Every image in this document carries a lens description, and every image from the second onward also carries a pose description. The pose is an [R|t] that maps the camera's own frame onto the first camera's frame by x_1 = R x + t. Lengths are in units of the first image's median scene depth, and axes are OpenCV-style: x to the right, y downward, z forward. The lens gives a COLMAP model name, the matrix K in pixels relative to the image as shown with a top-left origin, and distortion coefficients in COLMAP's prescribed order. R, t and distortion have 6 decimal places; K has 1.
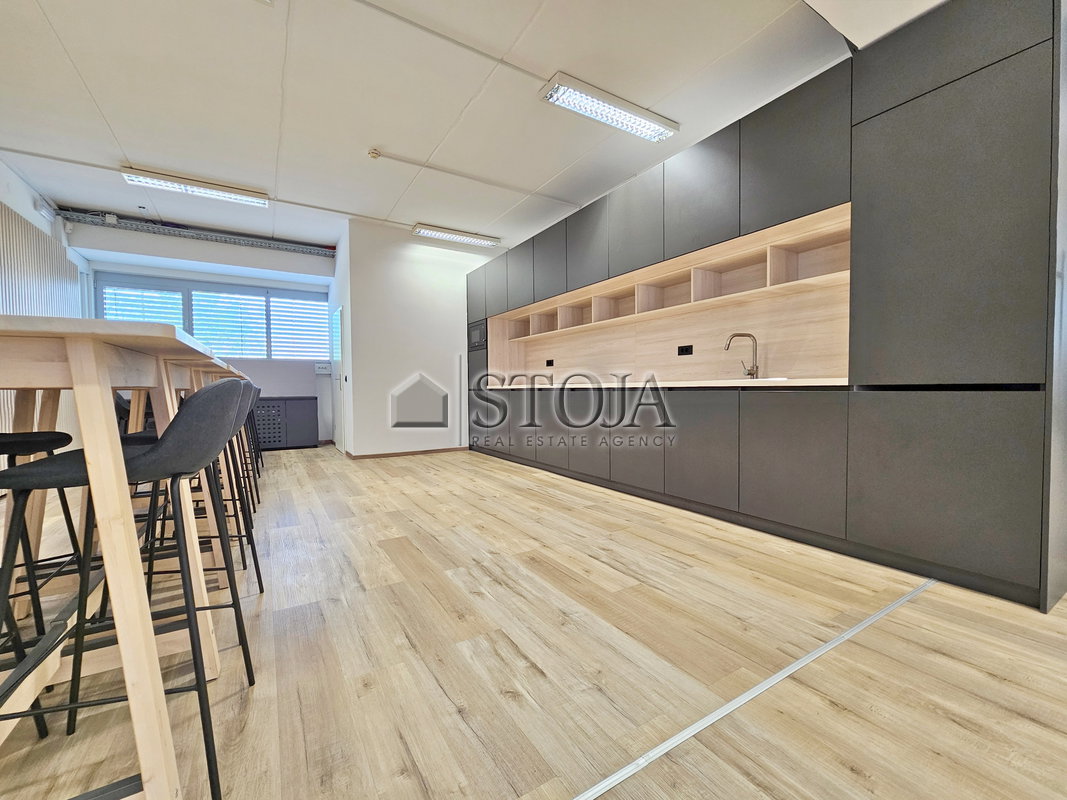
lens RADIAL K [[435.6, 0, 527.2], [0, 435.6, 403.7], [0, 0, 1]] dist [-0.002976, -0.000486]
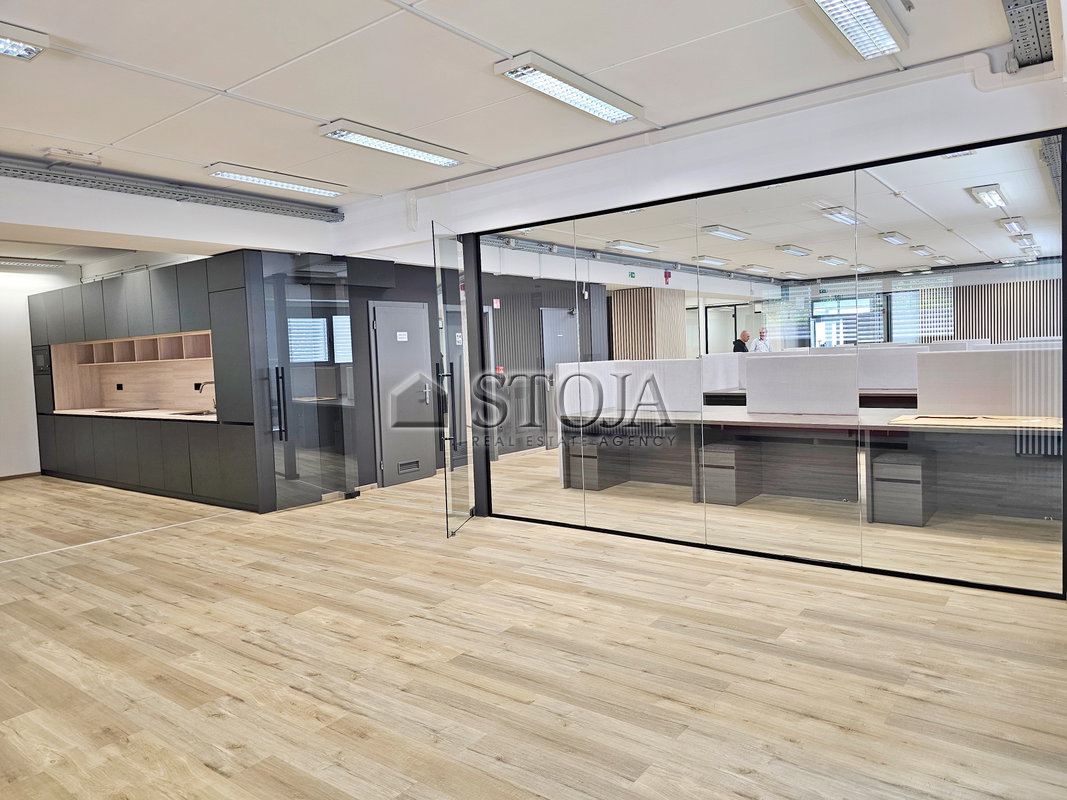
lens RADIAL K [[726.7, 0, 544.8], [0, 726.7, 389.8], [0, 0, 1]] dist [0.050404, -0.046840]
pose [[0.930761, -0.044305, 0.362935, 0.352533], [0.042420, 0.999013, 0.013166, -0.062347], [-0.363160, 0.003141, 0.931722, -1.022880]]
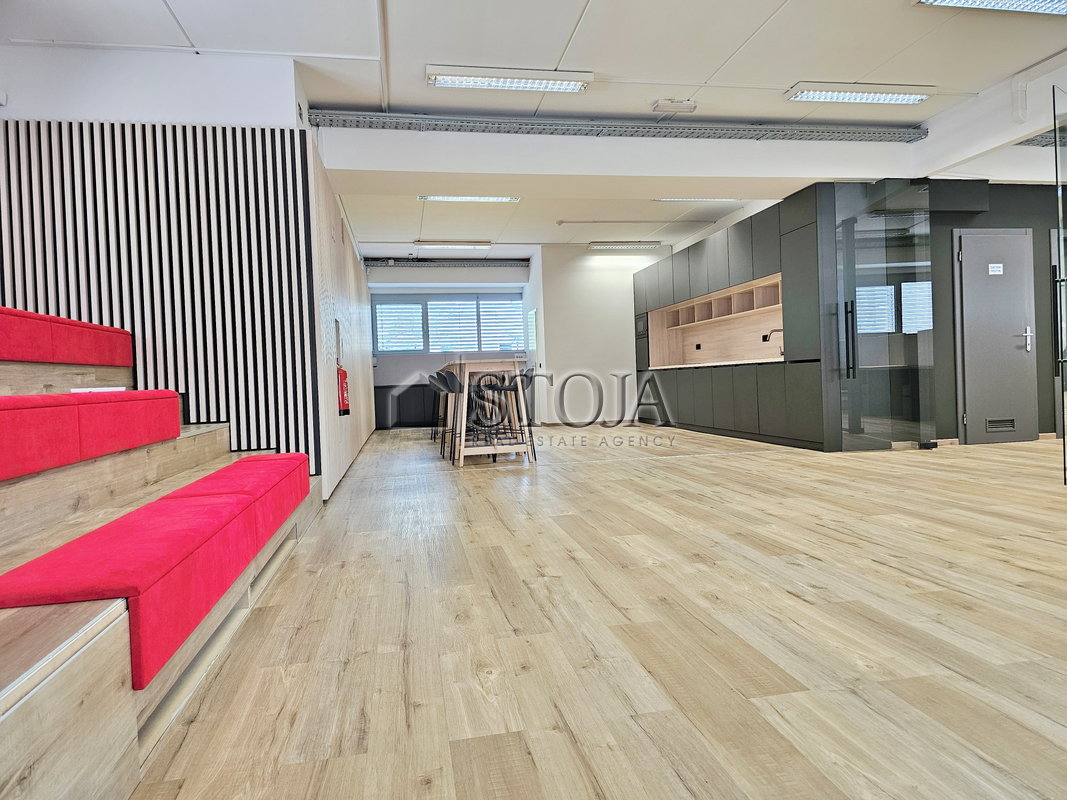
lens RADIAL K [[726.7, 0, 544.8], [0, 726.7, 389.8], [0, 0, 1]] dist [0.050404, -0.046840]
pose [[0.938554, -0.019751, -0.344568, 0.328951], [0.014634, 0.999741, -0.017444, 0.052060], [0.344823, 0.011330, 0.938599, -0.991183]]
